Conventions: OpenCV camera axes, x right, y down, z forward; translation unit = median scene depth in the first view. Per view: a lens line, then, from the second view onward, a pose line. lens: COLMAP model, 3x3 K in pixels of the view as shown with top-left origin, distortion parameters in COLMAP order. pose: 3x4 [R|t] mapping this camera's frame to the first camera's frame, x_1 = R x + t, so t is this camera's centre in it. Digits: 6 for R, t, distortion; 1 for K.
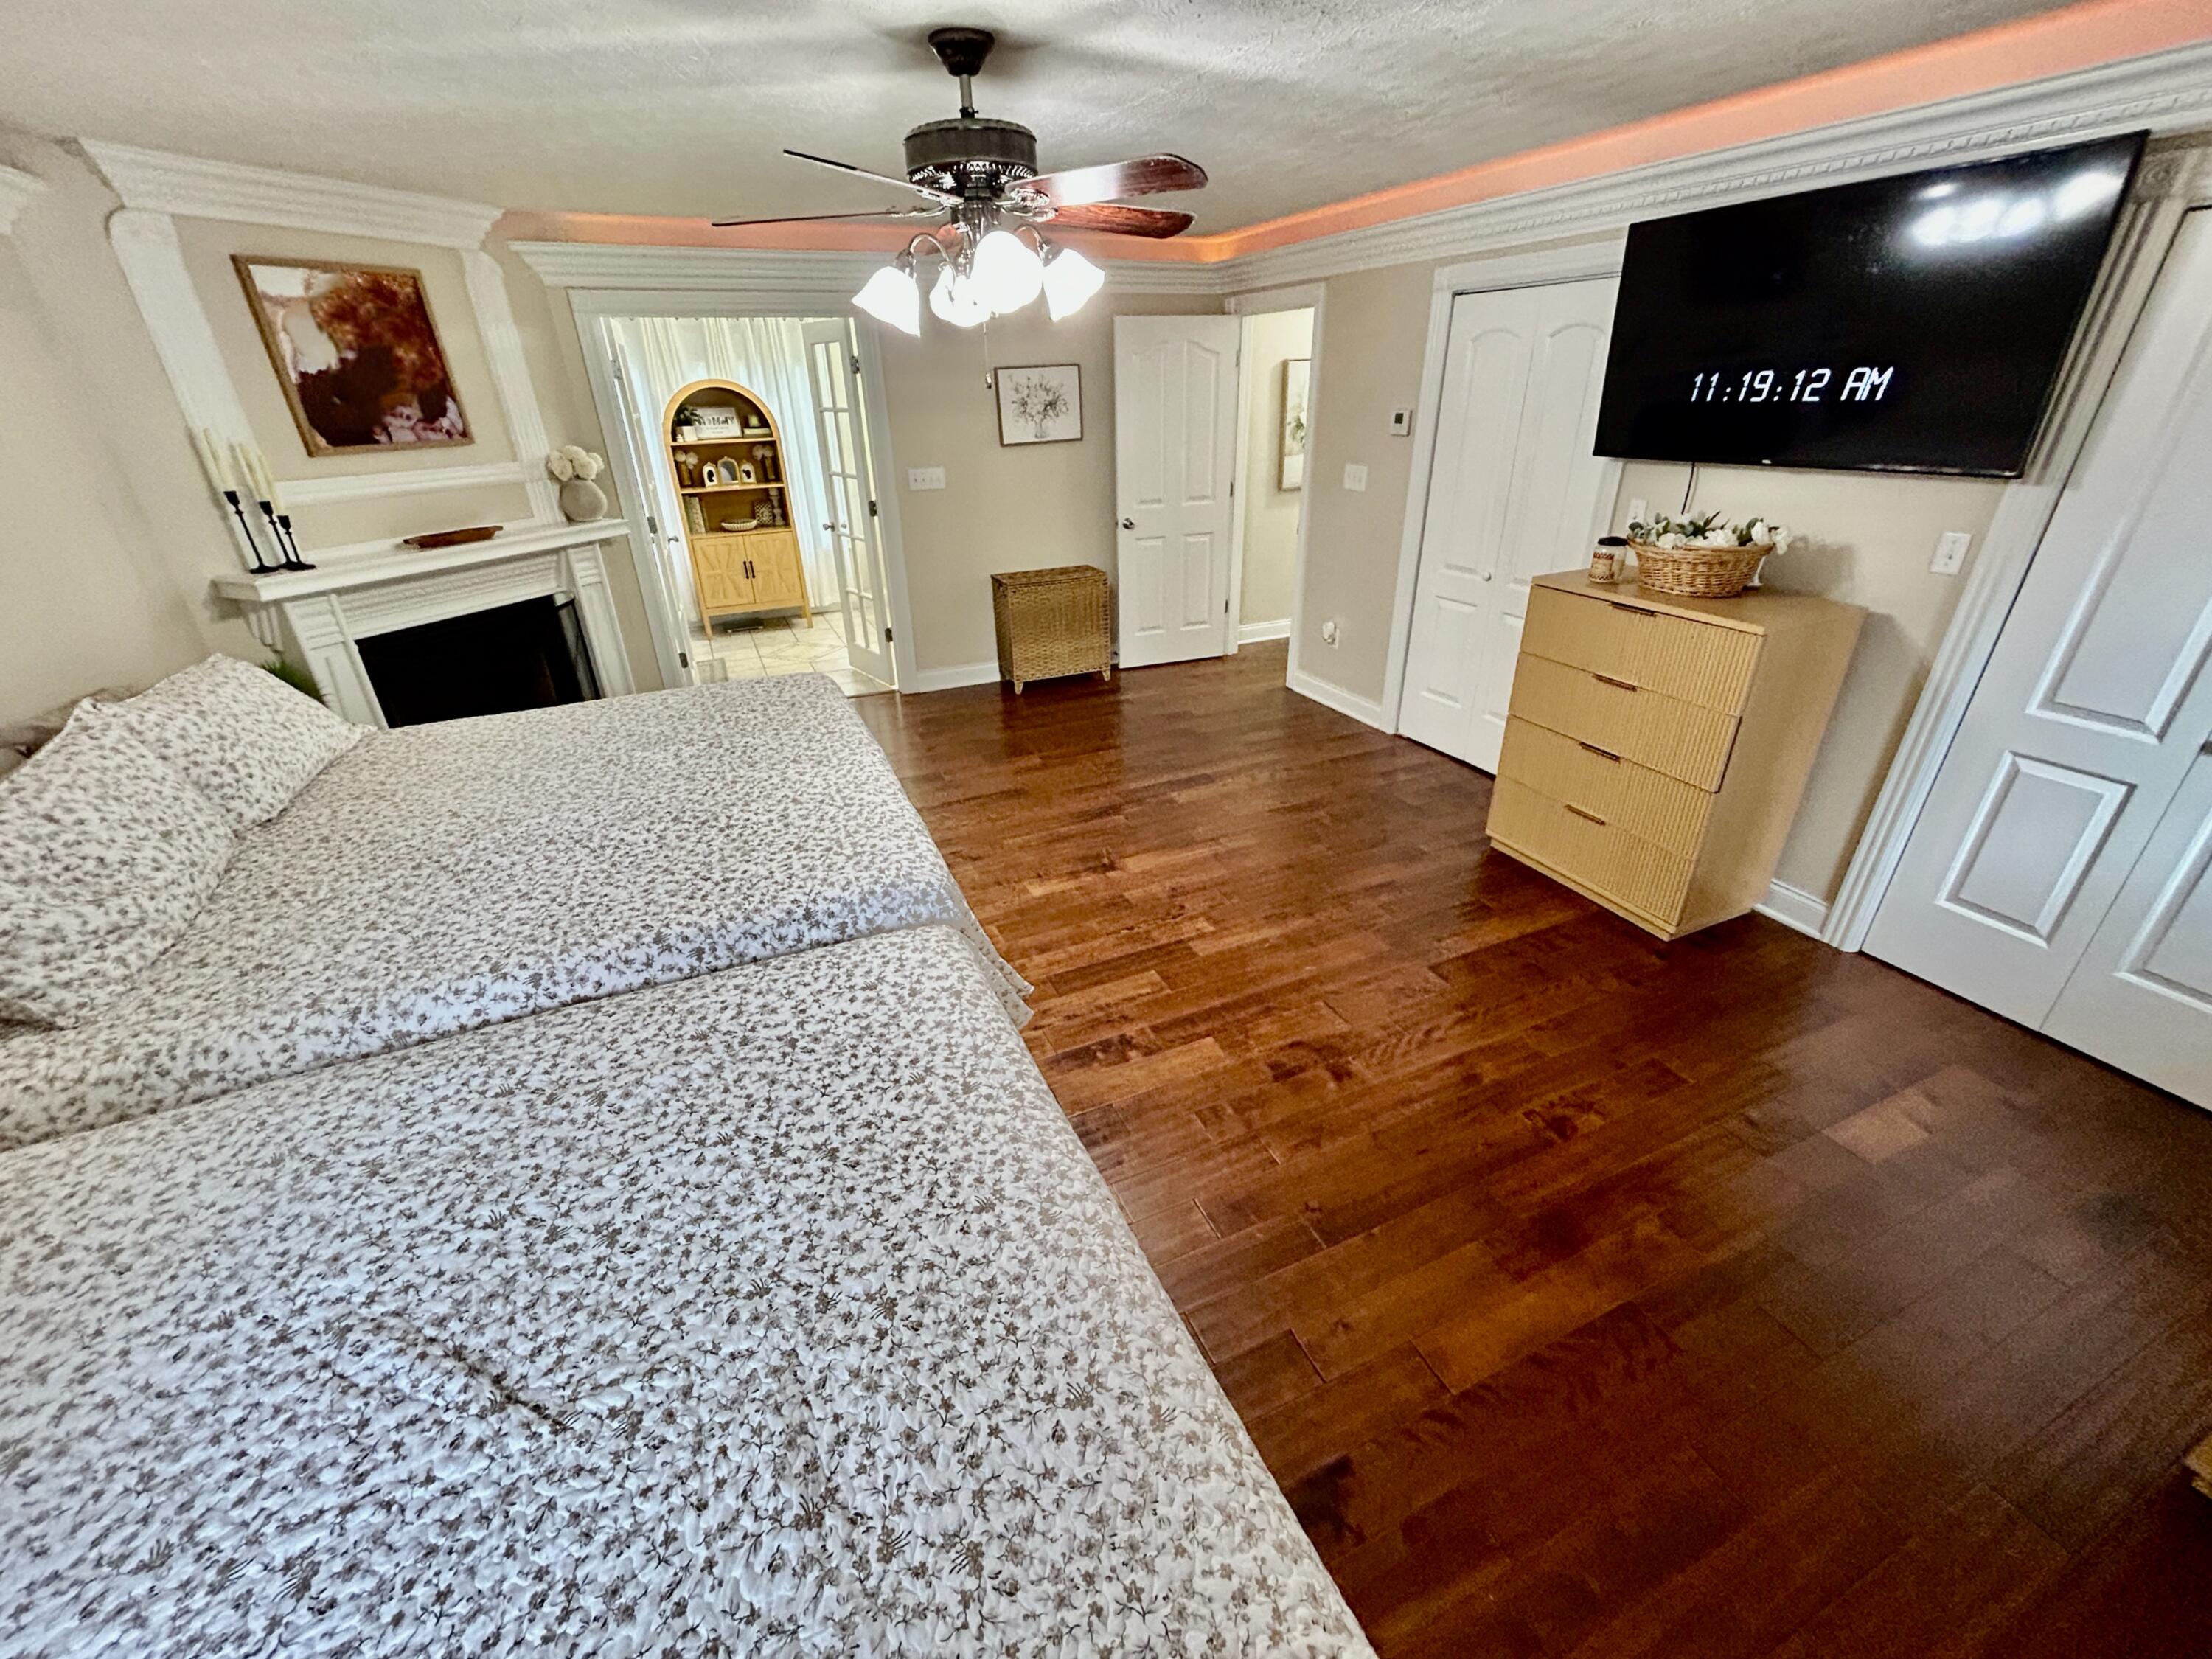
lens RADIAL K [[893.2, 0, 1095.7], [0, 893.2, 835.3], [0, 0, 1]] dist [0.000670, -0.000168]
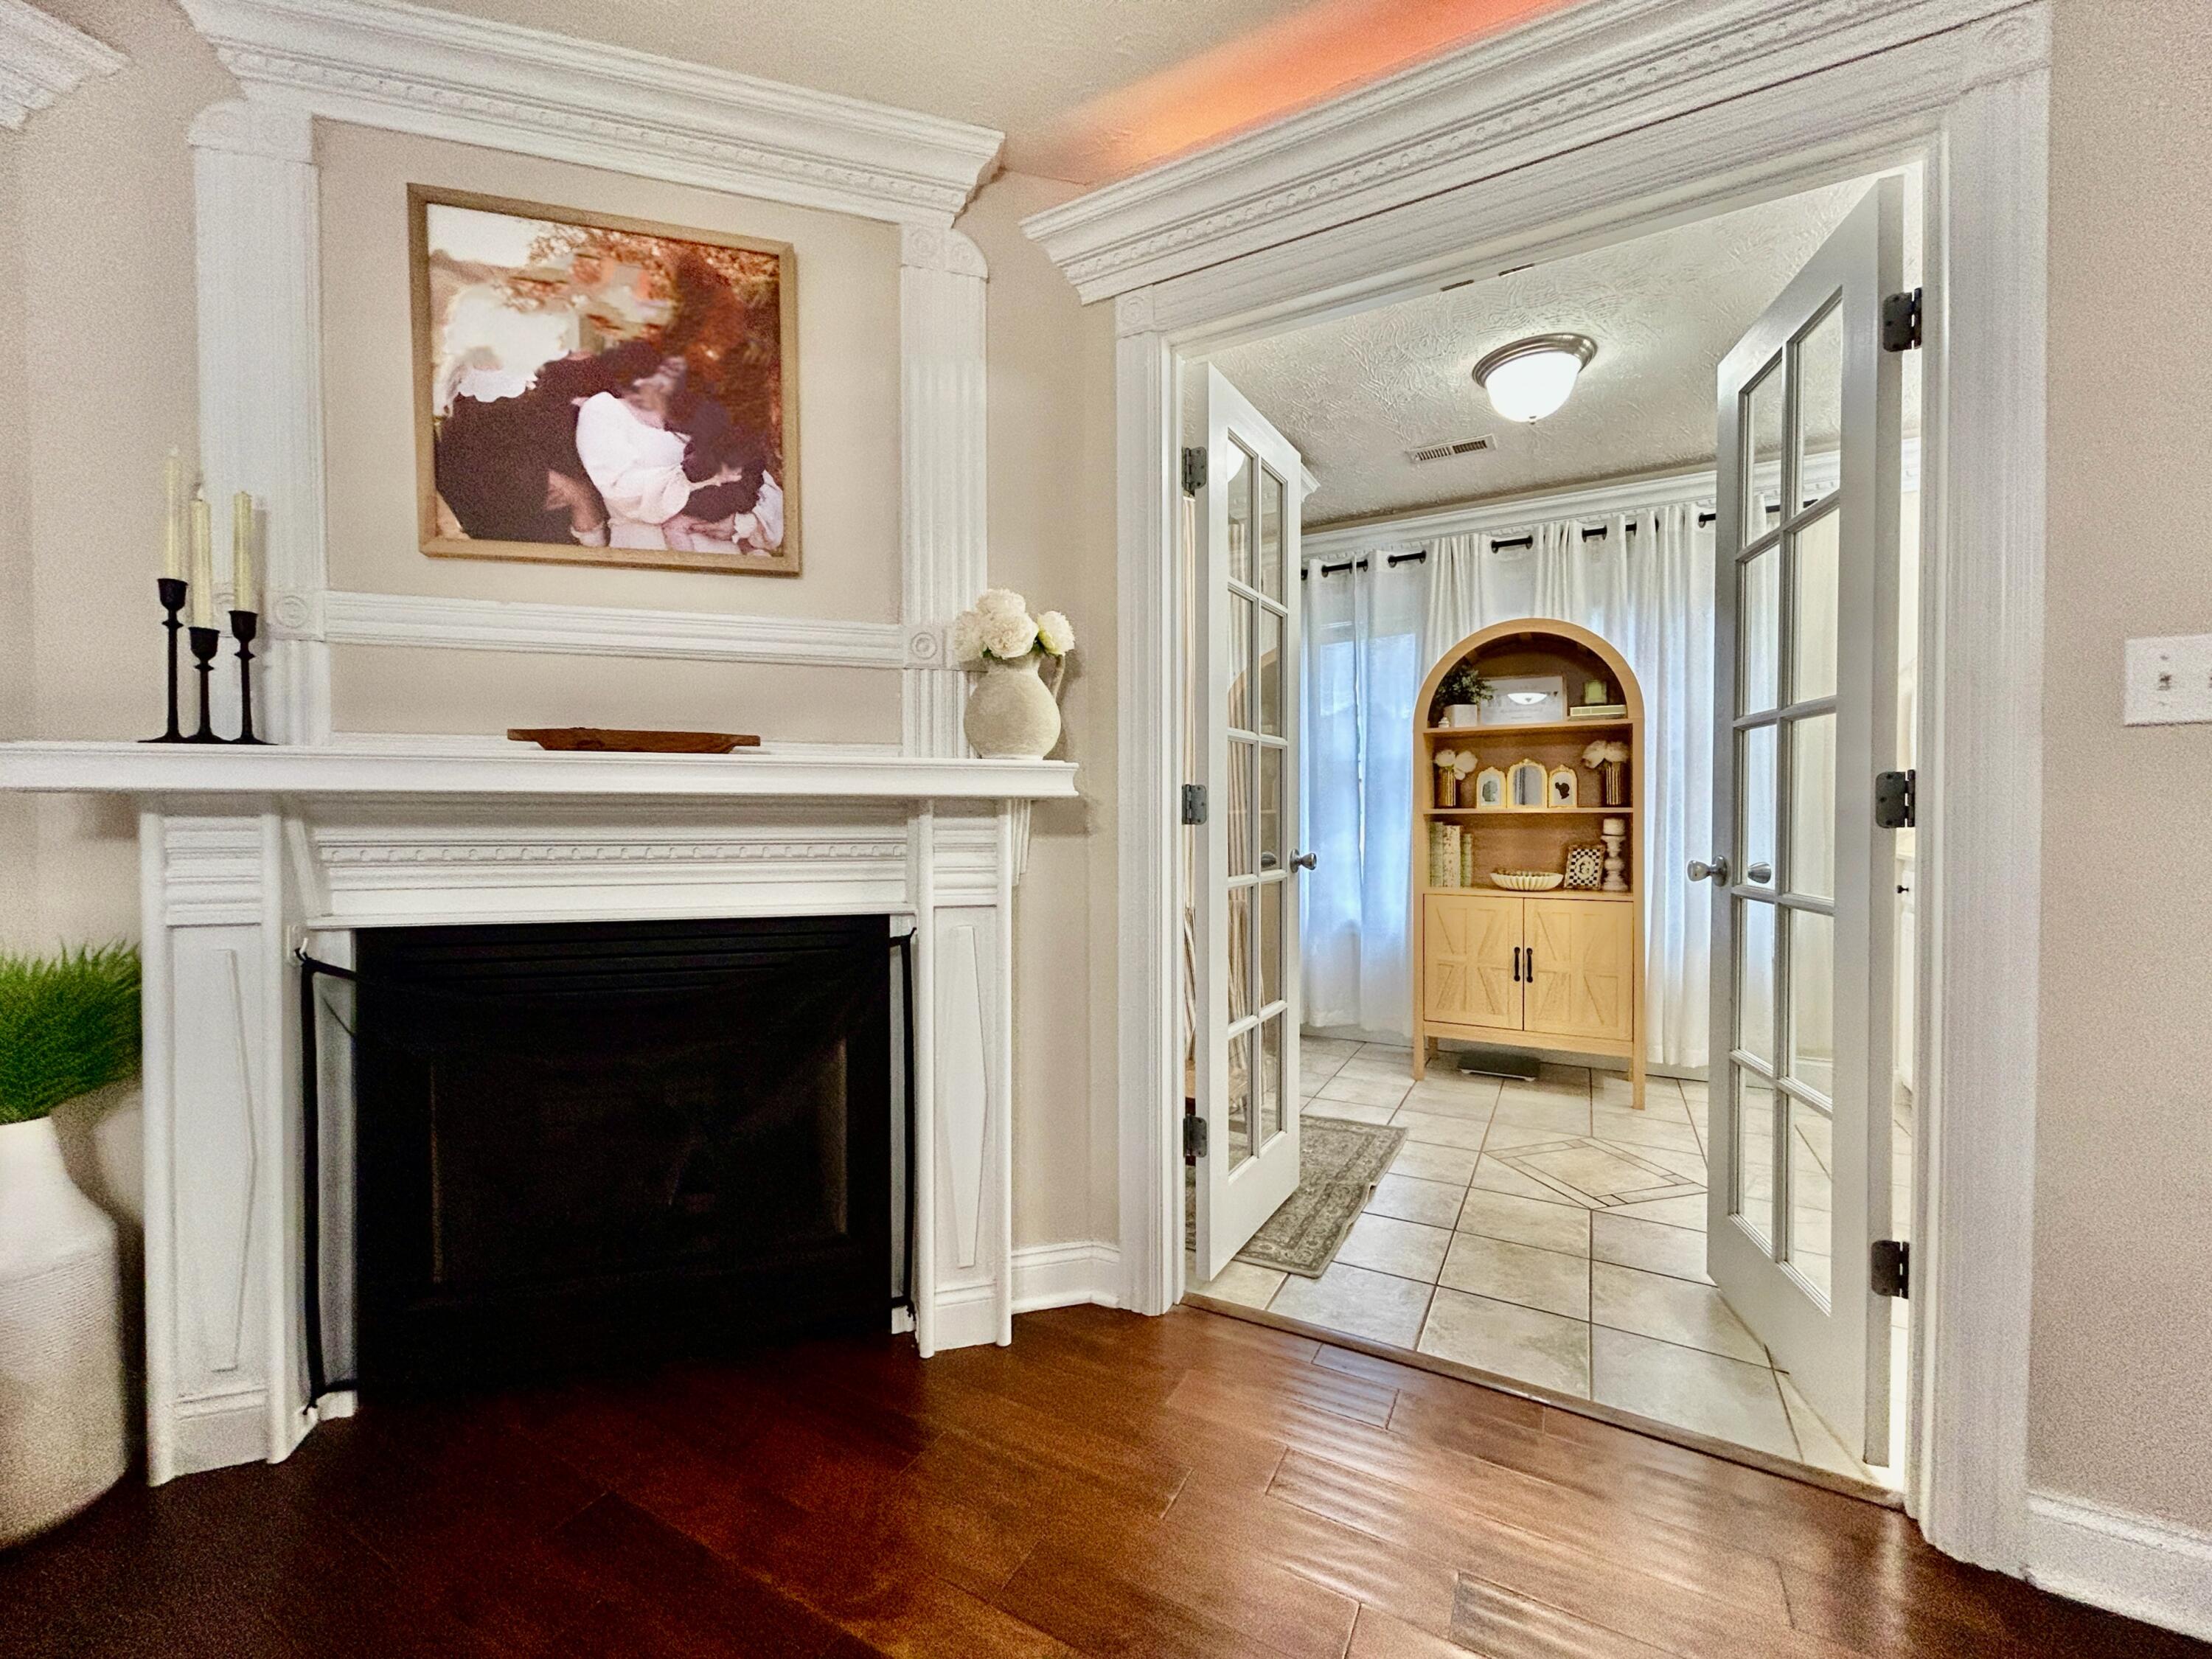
lens RADIAL K [[893.2, 0, 1087.8], [0, 893.2, 827.6], [0, 0, 1]] dist [0.000670, -0.000168]
pose [[0.596910, 0.031042, -0.801707, -0.155888], [-0.375688, 0.893744, -0.245112, -0.174167], [0.708913, 0.447501, 0.545147, 0.598015]]
